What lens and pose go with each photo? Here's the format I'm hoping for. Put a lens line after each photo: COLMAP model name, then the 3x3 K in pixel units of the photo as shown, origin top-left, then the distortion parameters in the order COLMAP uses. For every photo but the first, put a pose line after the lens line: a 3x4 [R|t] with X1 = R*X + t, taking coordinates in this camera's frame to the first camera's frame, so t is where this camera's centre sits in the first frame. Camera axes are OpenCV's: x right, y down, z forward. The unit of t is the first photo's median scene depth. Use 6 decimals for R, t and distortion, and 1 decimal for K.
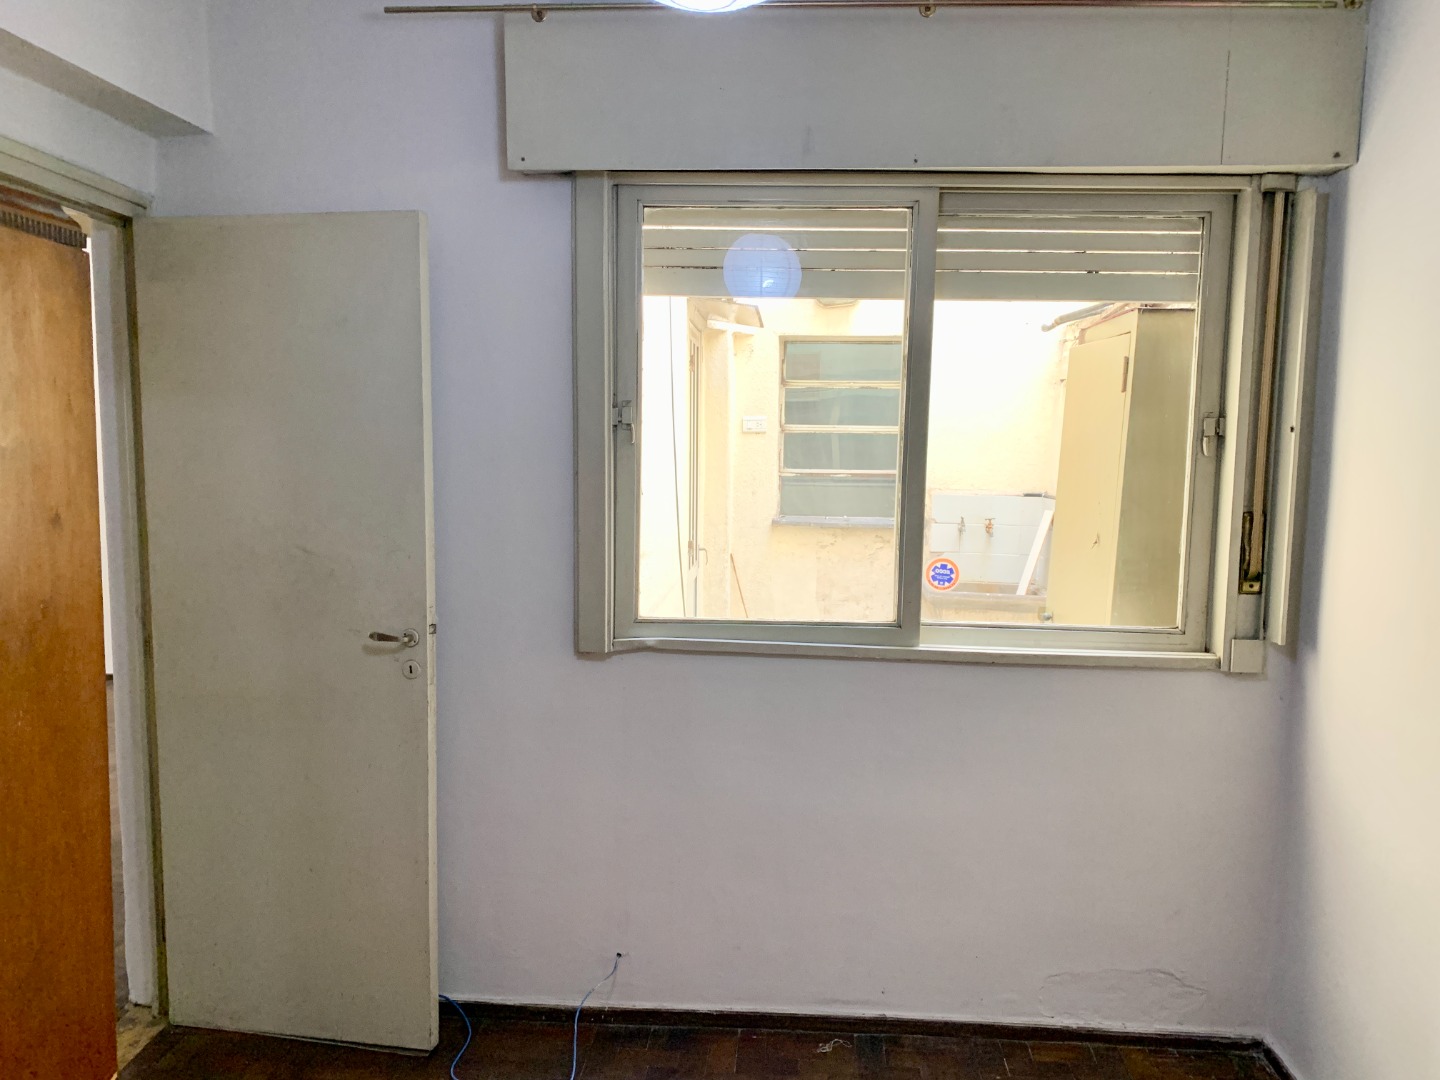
lens RADIAL K [[1087.9, 0, 722.1], [0, 1087.9, 551.0], [0, 0, 1]] dist [0.031678, -0.024401]
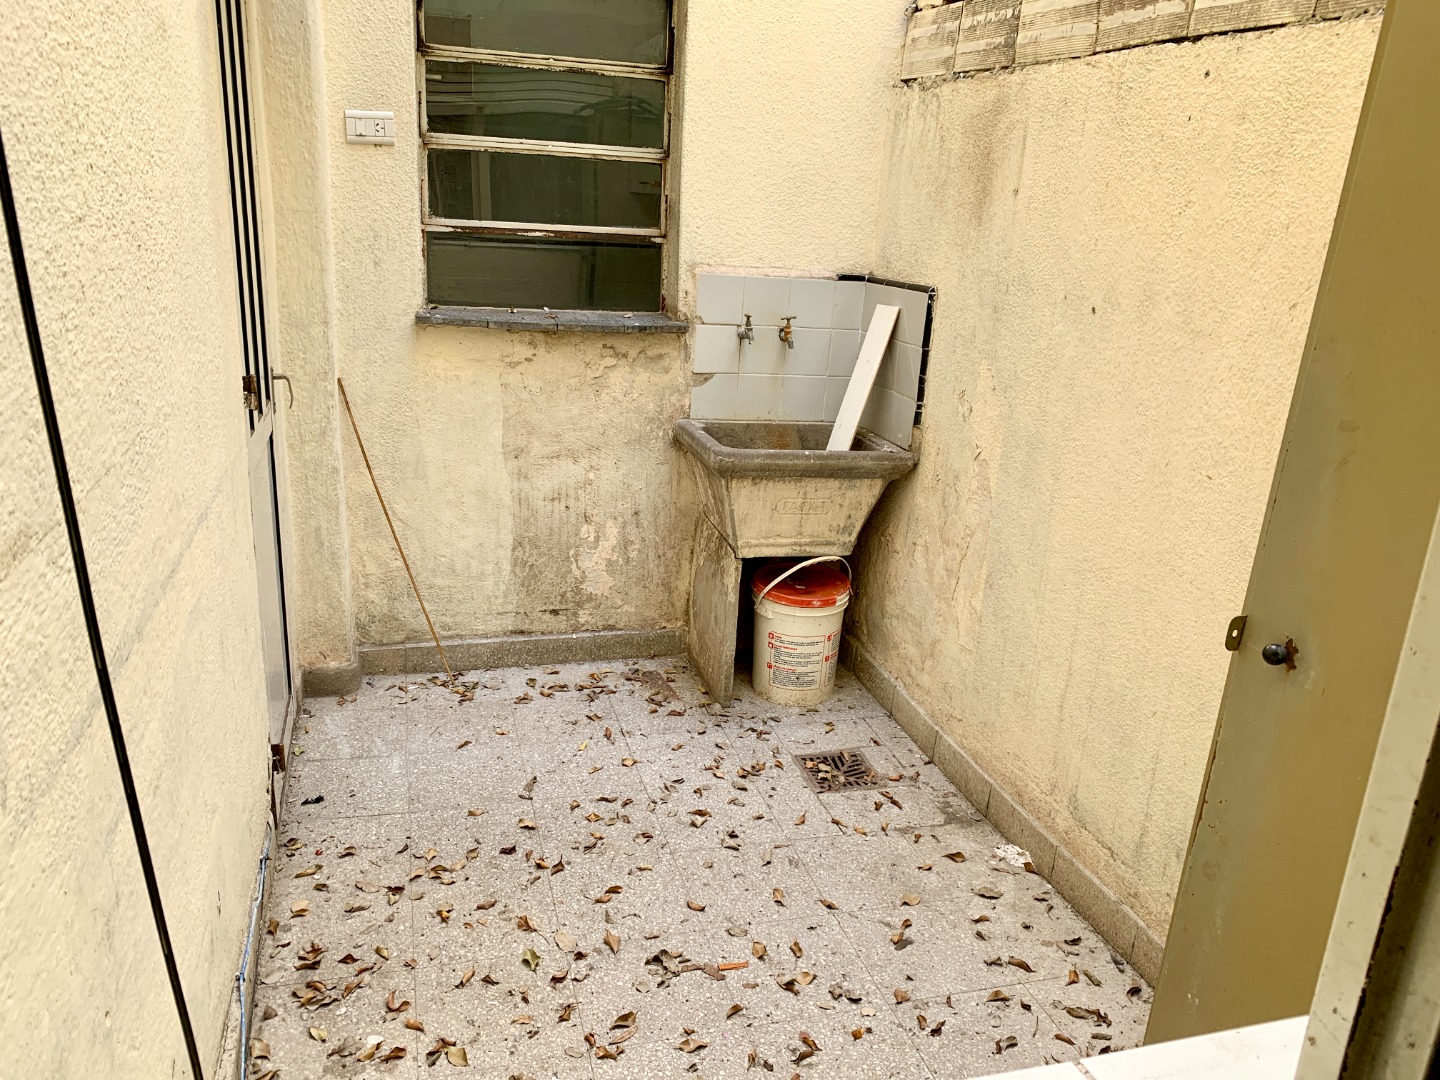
lens RADIAL K [[1087.9, 0, 729.5], [0, 1087.9, 539.7], [0, 0, 1]] dist [0.031678, -0.024401]
pose [[0.936986, -0.063709, 0.343510, -0.001801], [-0.009168, 0.978411, 0.206466, -0.032935], [-0.349248, -0.196605, 0.916173, 0.425871]]
